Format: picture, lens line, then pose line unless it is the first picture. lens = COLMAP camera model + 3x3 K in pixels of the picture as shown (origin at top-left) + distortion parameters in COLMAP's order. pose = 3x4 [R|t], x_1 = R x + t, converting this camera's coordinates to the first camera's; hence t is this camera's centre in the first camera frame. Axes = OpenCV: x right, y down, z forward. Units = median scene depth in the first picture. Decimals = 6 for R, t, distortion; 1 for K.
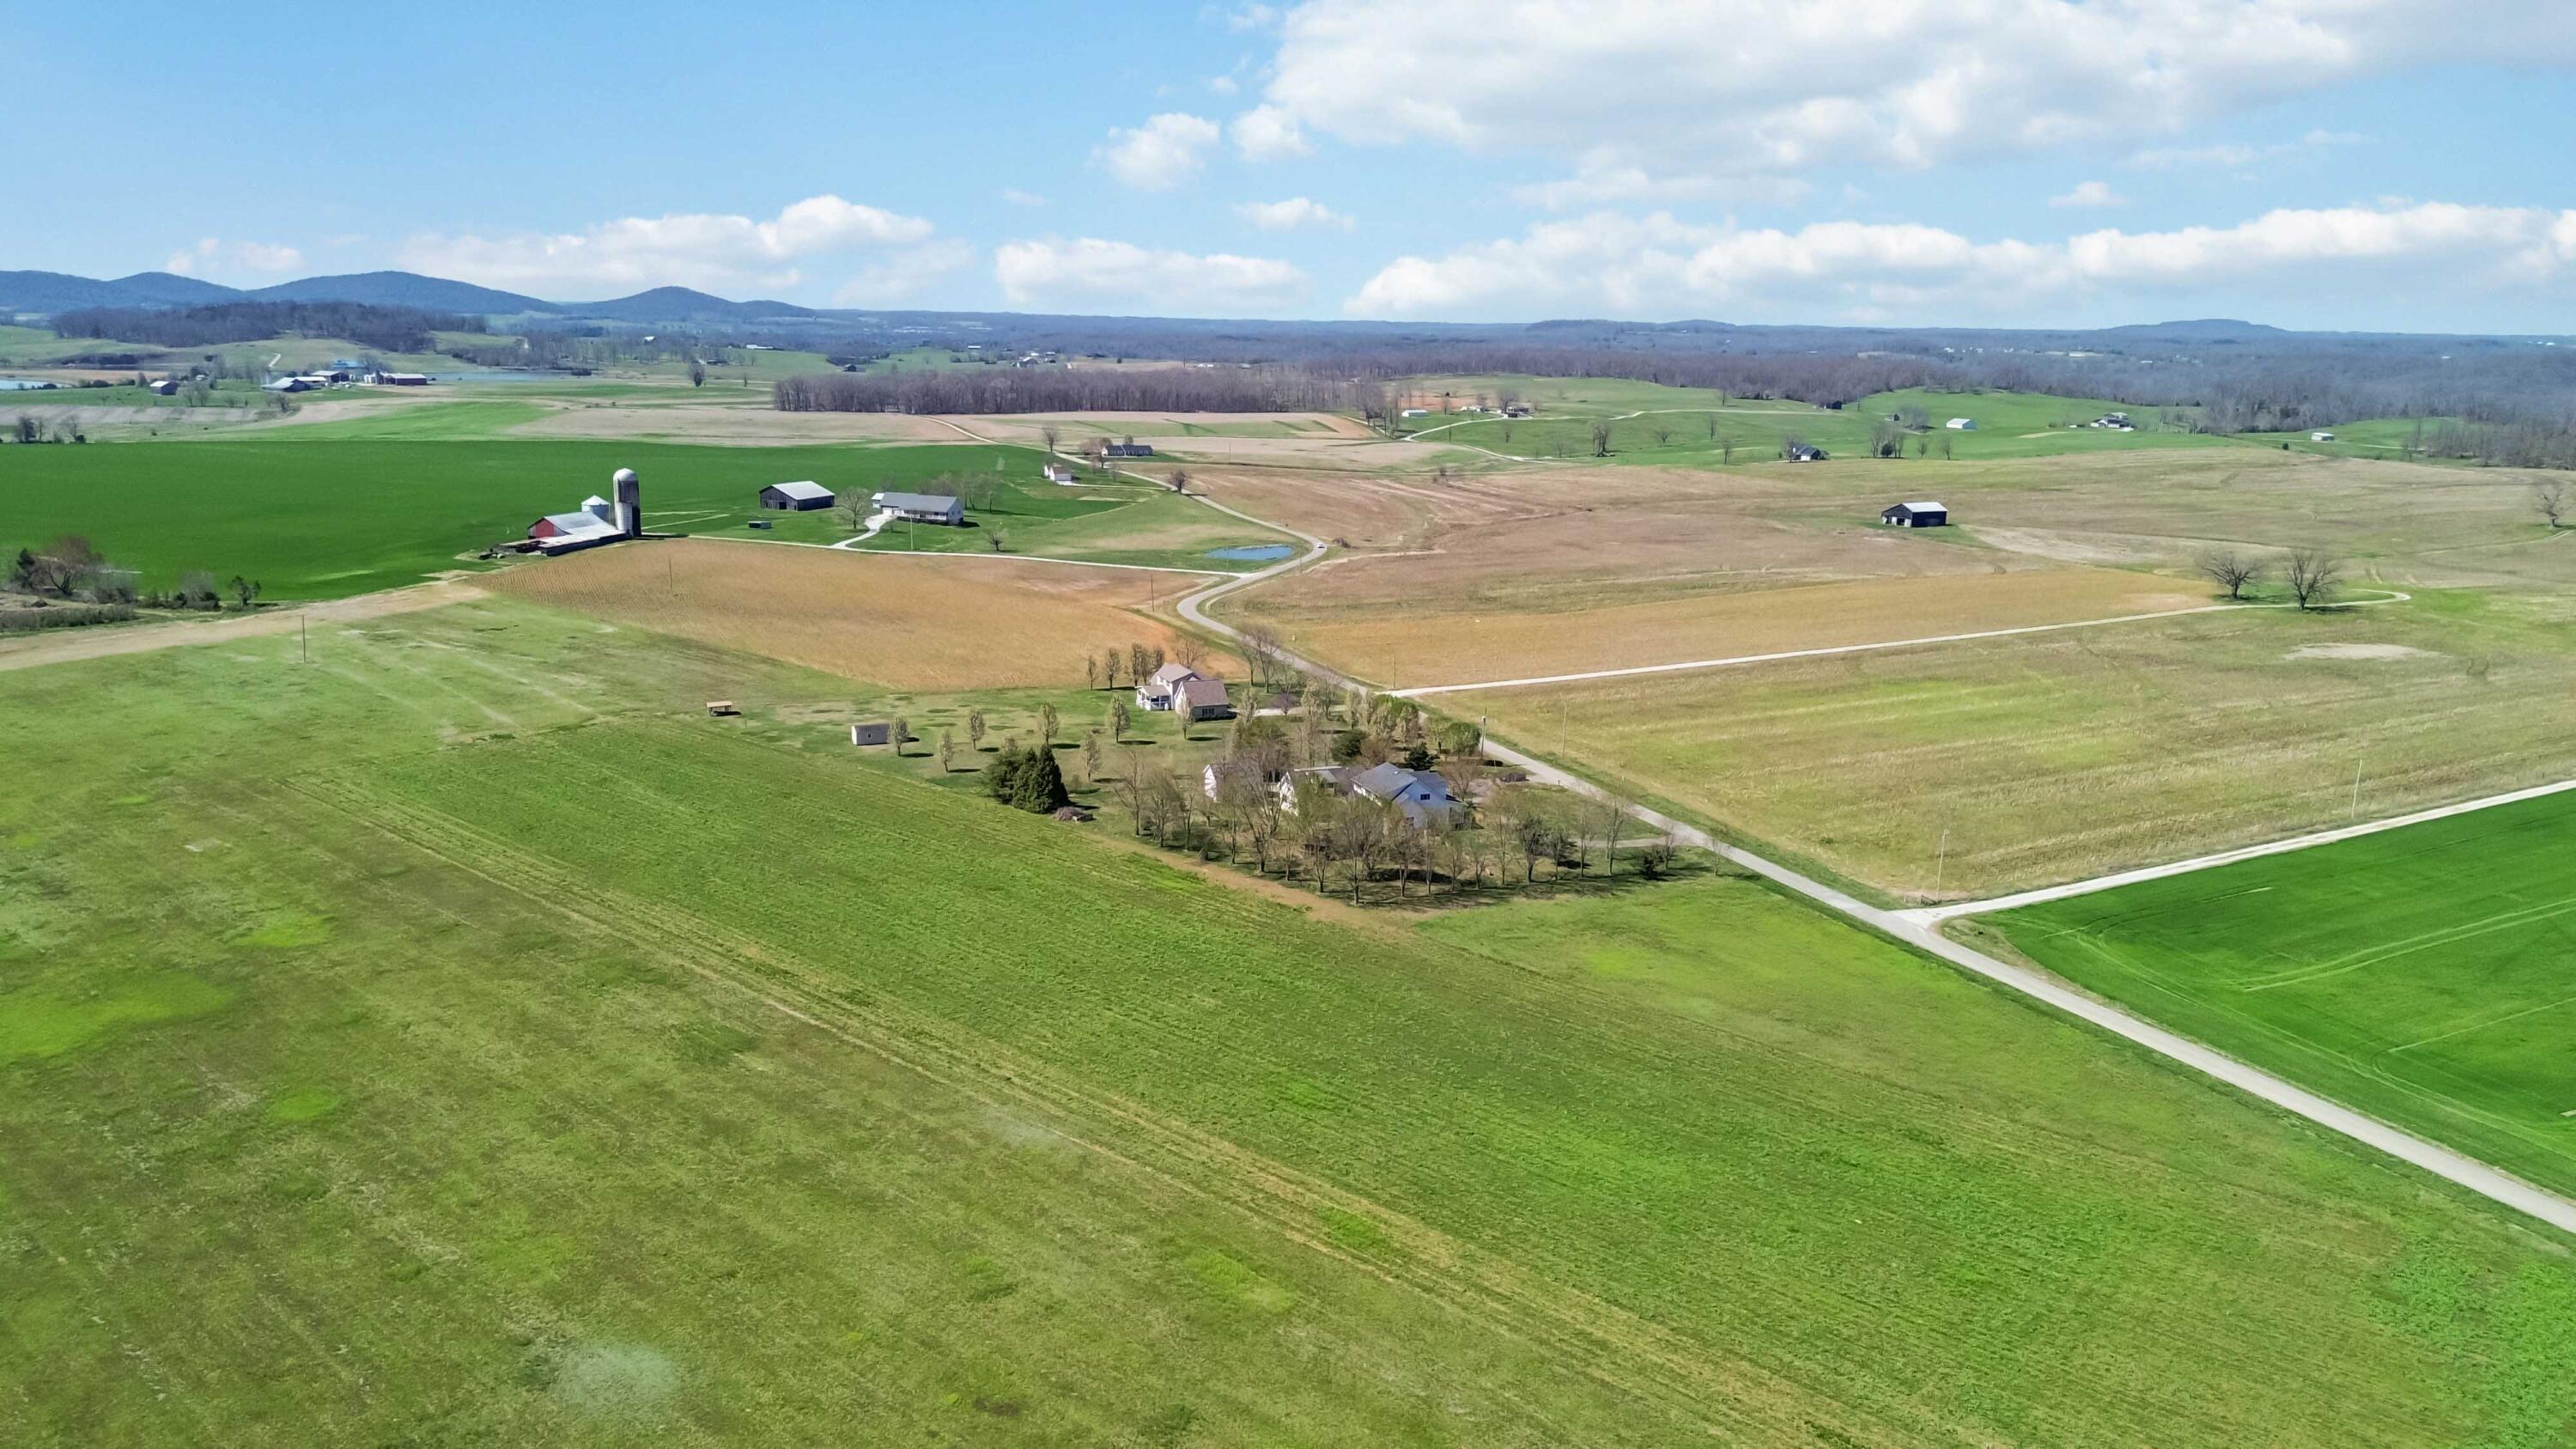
lens RADIAL K [[1816.6, 0, 1288.0], [0, 1816.6, 724.5], [0, 0, 1]] dist [0.063010, -0.049894]
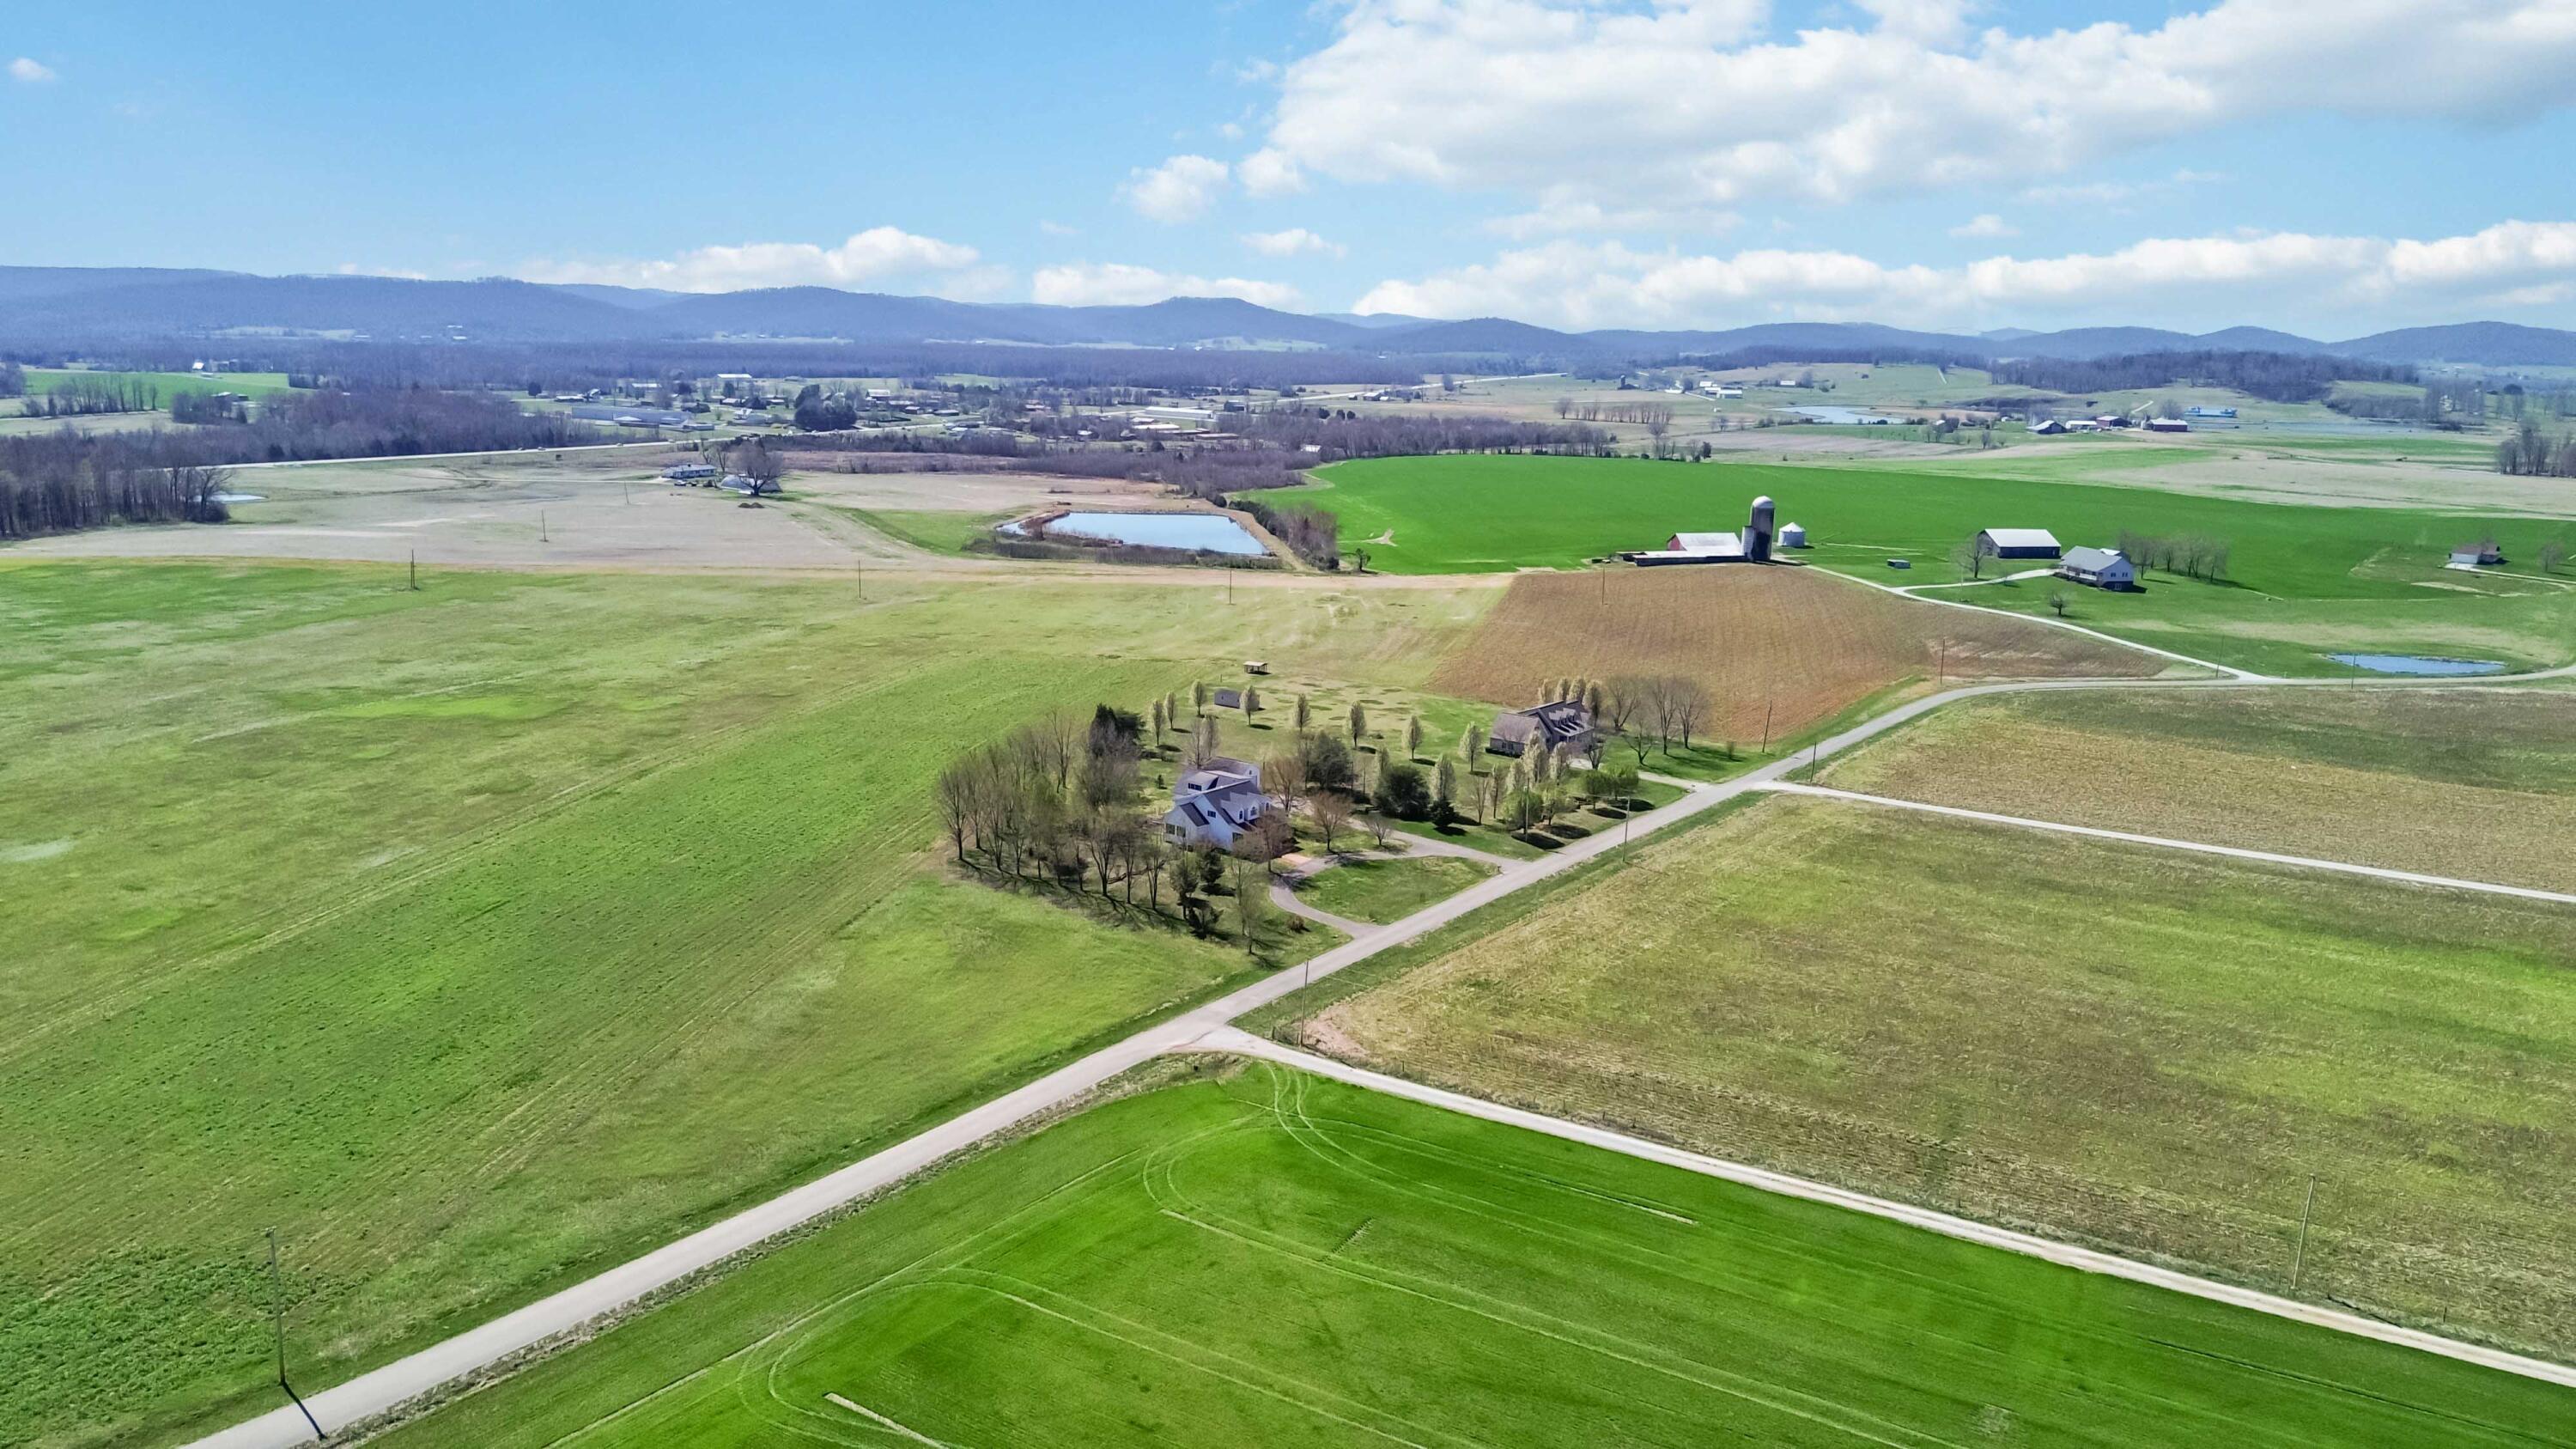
lens RADIAL K [[1816.6, 0, 1288.0], [0, 1816.6, 724.5], [0, 0, 1]] dist [0.063010, -0.049894]
pose [[0.501105, 0.175278, -0.847450, 1.023941], [-0.198770, 0.976404, 0.084415, -0.109805], [0.842250, 0.126147, 0.524121, 0.563134]]
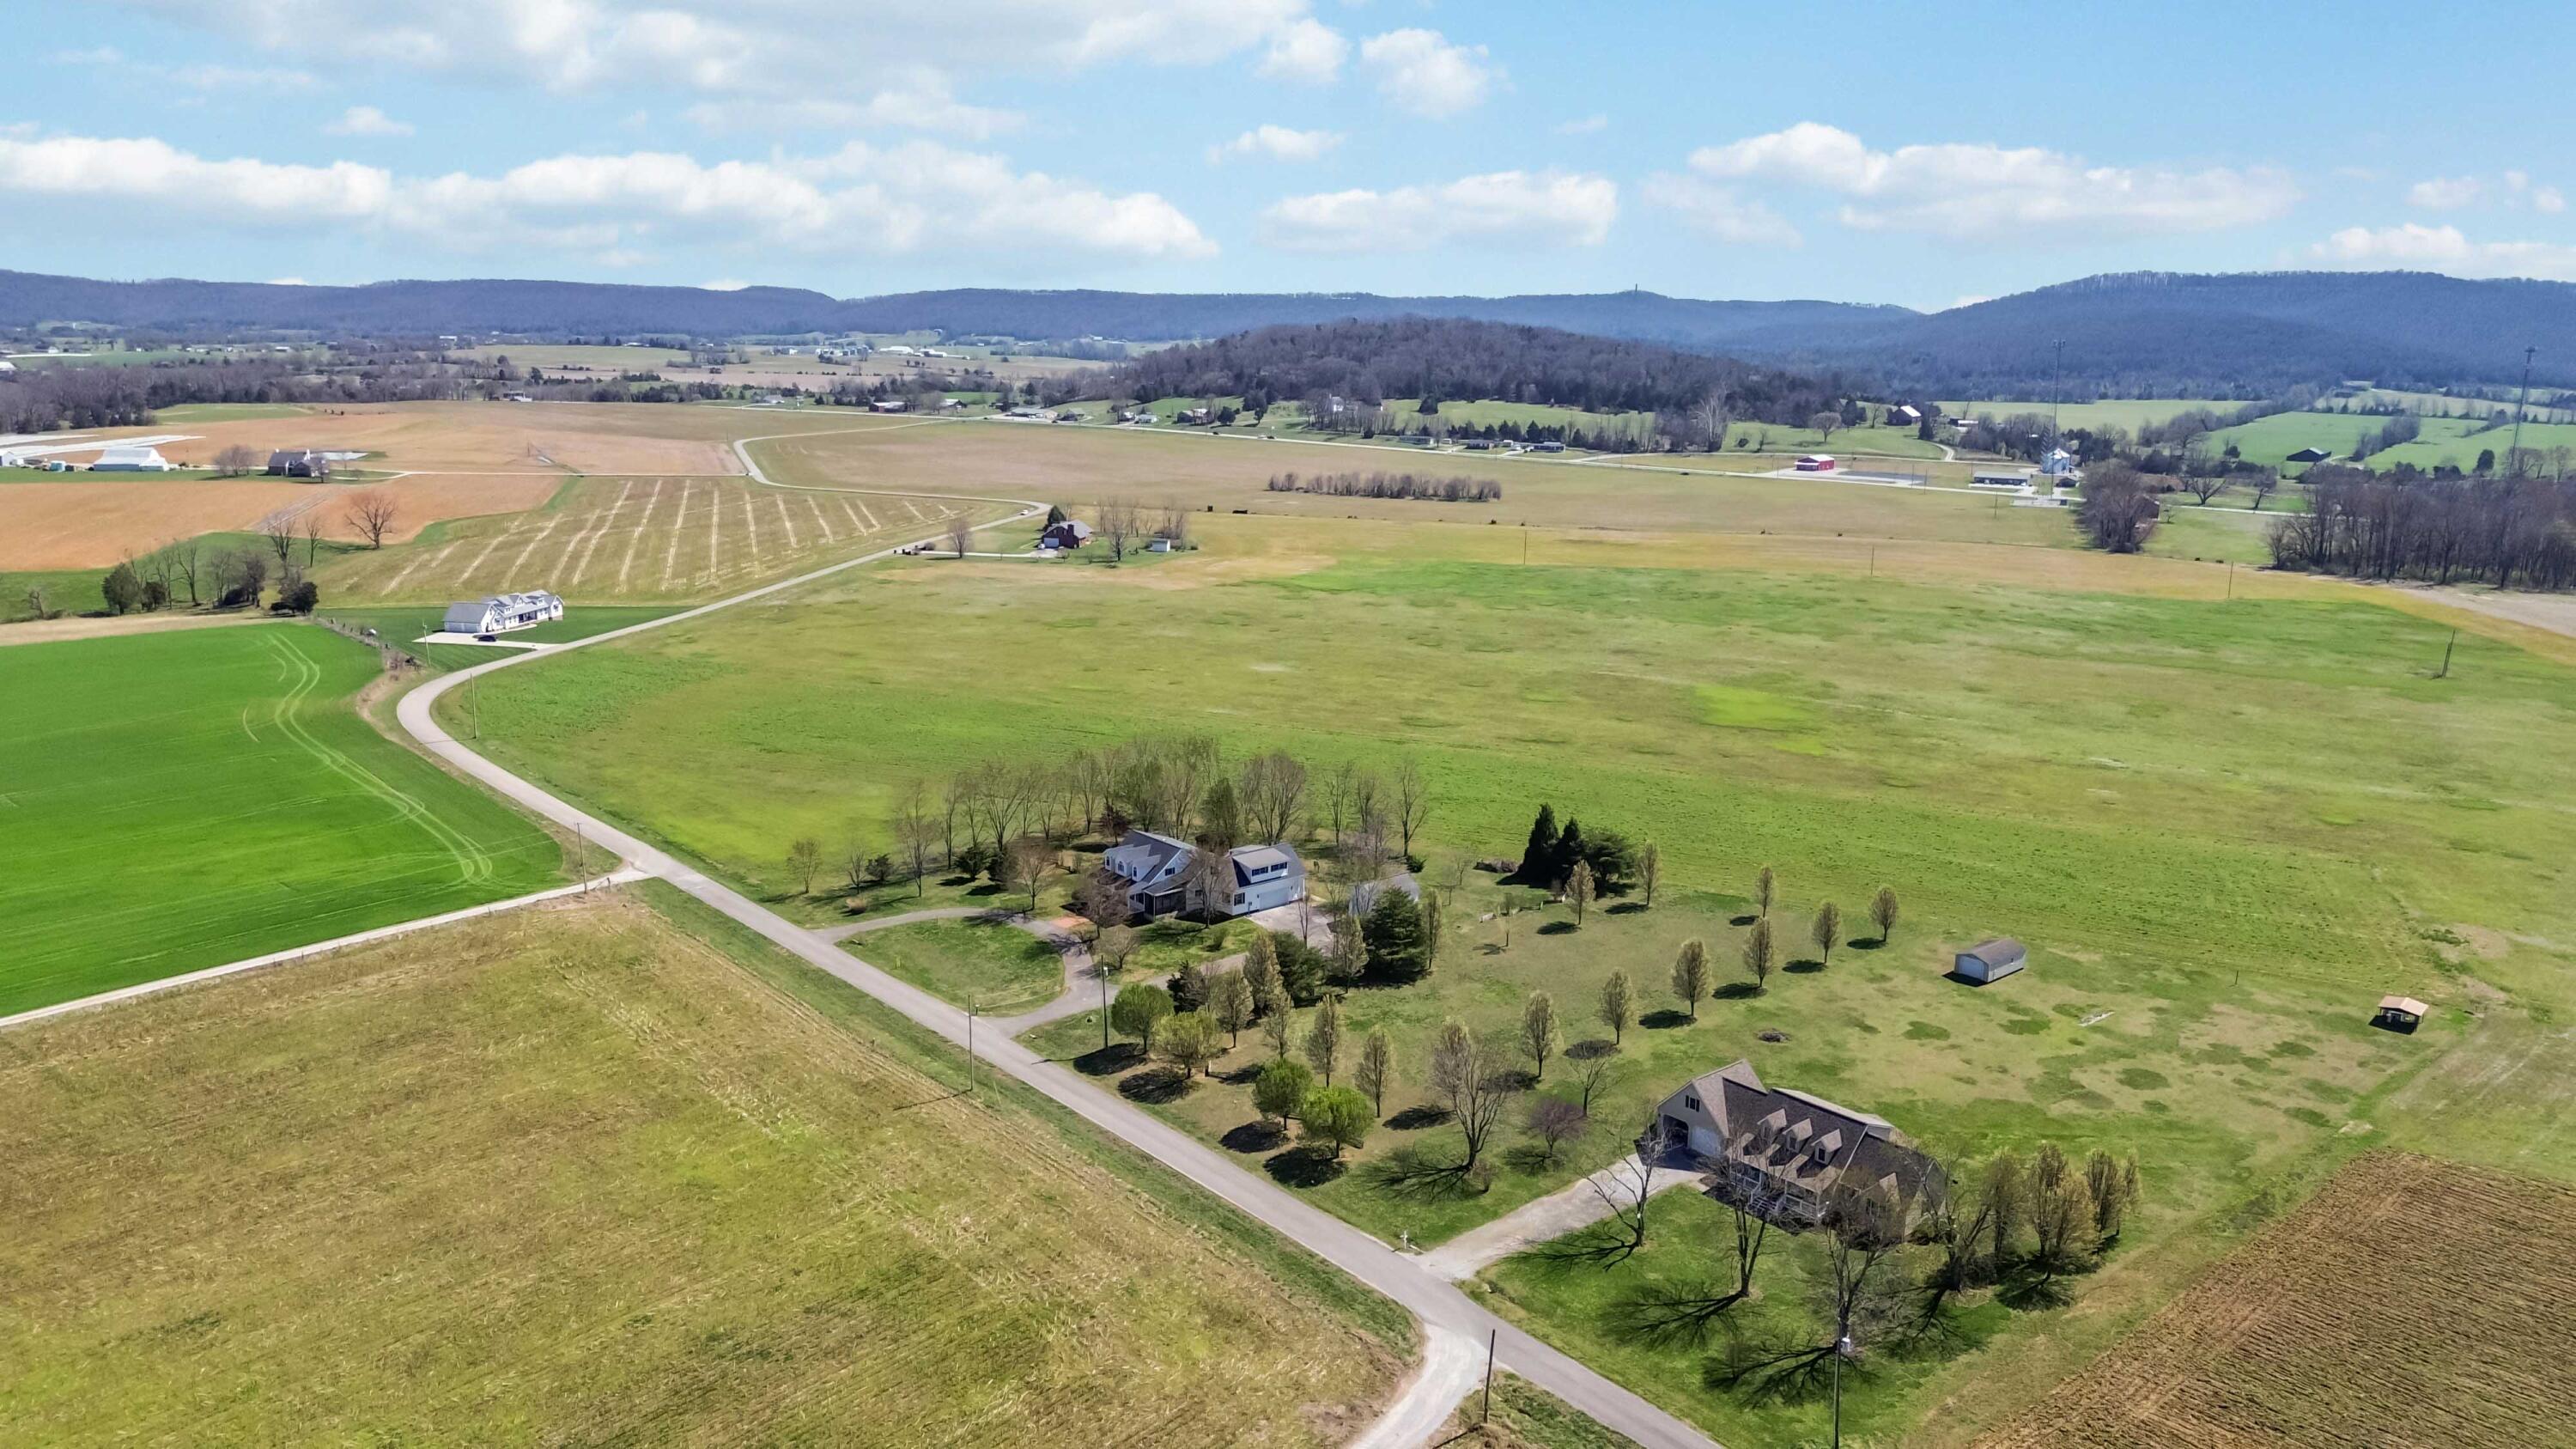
lens RADIAL K [[1780.8, 0, 1286.9], [0, 1780.8, 833.4], [0, 0, 1]] dist [0.075103, -0.070239]
pose [[-0.948993, 0.055928, -0.310297, 0.299483], [-0.098399, 0.882454, 0.459993, -0.420540], [0.299549, 0.467063, -0.831939, 1.931936]]
